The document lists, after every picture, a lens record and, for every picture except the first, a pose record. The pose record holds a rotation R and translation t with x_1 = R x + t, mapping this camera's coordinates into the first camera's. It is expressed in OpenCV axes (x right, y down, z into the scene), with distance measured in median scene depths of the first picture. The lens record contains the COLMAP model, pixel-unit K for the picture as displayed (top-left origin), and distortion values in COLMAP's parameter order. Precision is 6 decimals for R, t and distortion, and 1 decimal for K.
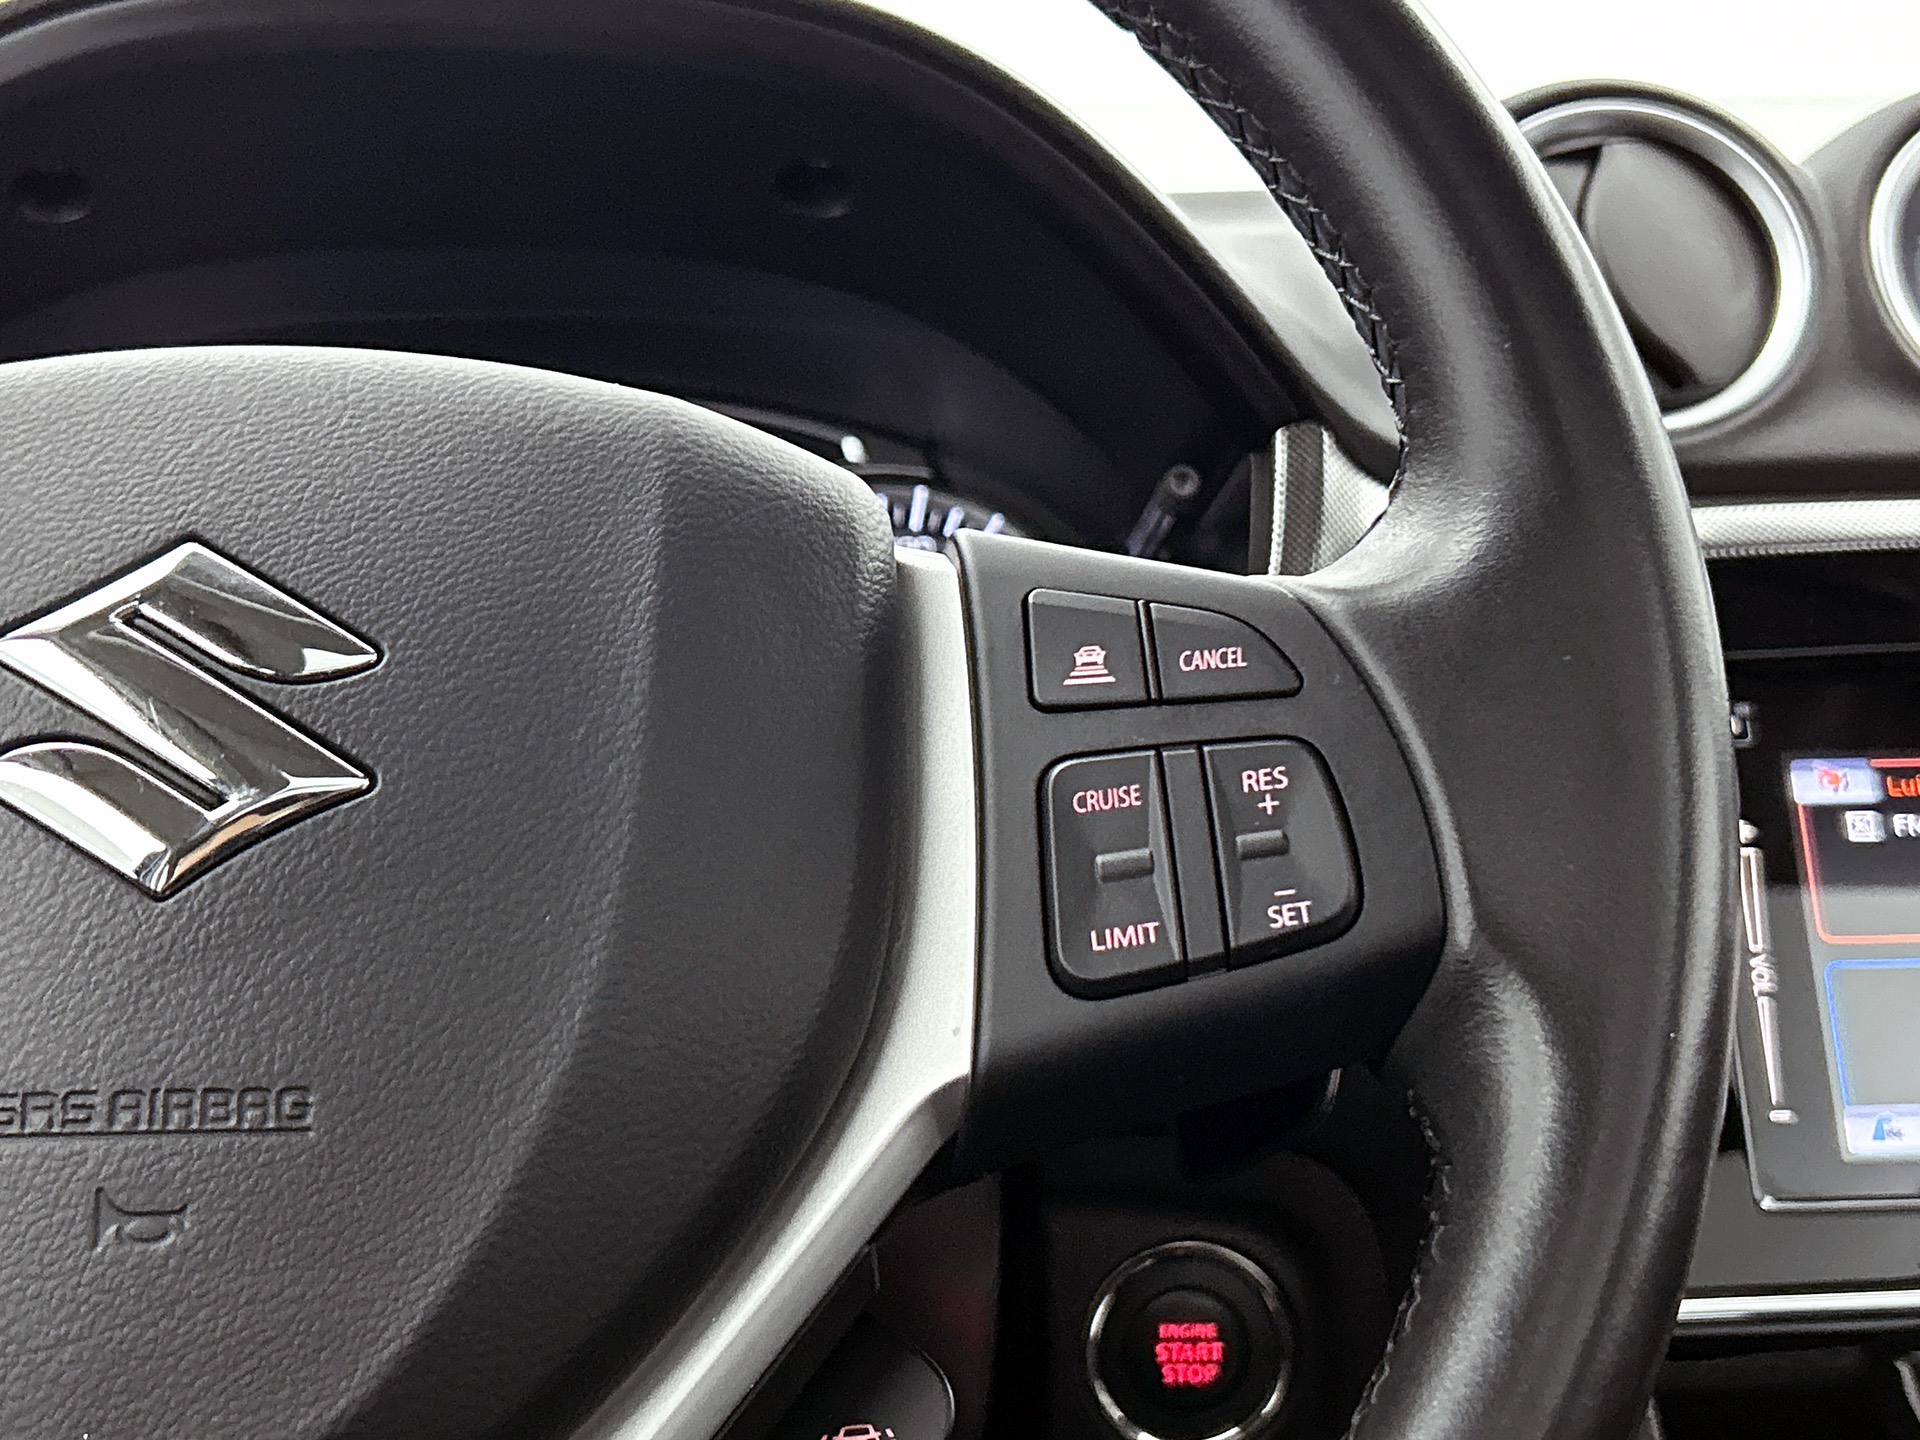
lens RADIAL K [[2714.5, 0, 958.9], [0, 2714.5, 730.5], [0, 0, 1]] dist [0.301423, -1.063683]
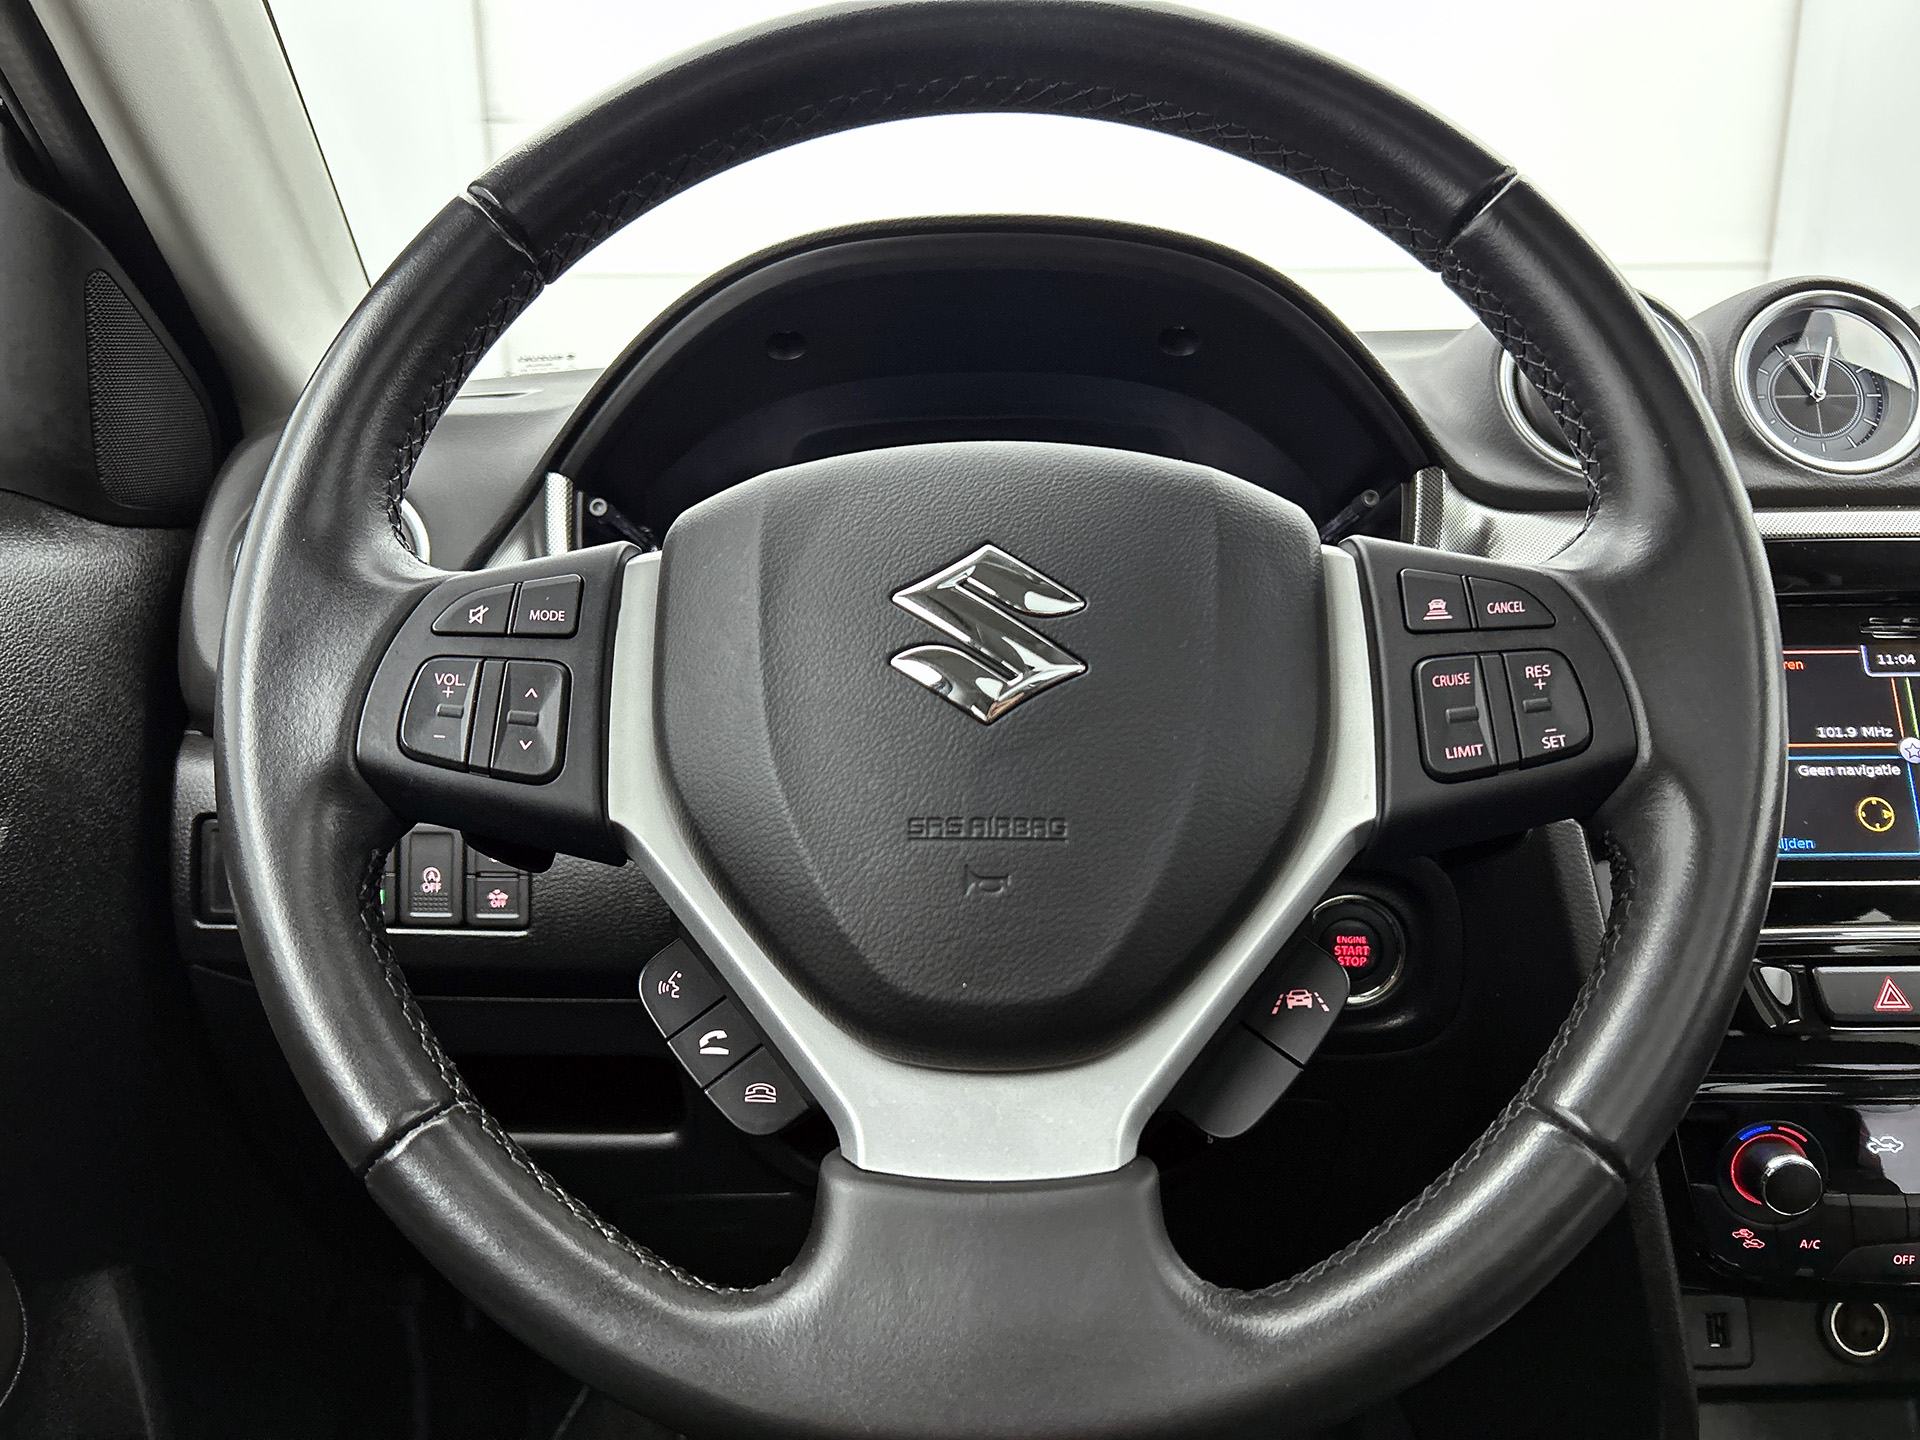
lens RADIAL K [[1468.1, 0, 955.4], [0, 1468.1, 723.5], [0, 0, 1]] dist [0.044159, -0.061753]
pose [[0.998174, 0.016357, -0.058145, -0.237219], [-0.011674, 0.996728, 0.079978, -0.023892], [0.059263, -0.079153, 0.995099, -0.067070]]
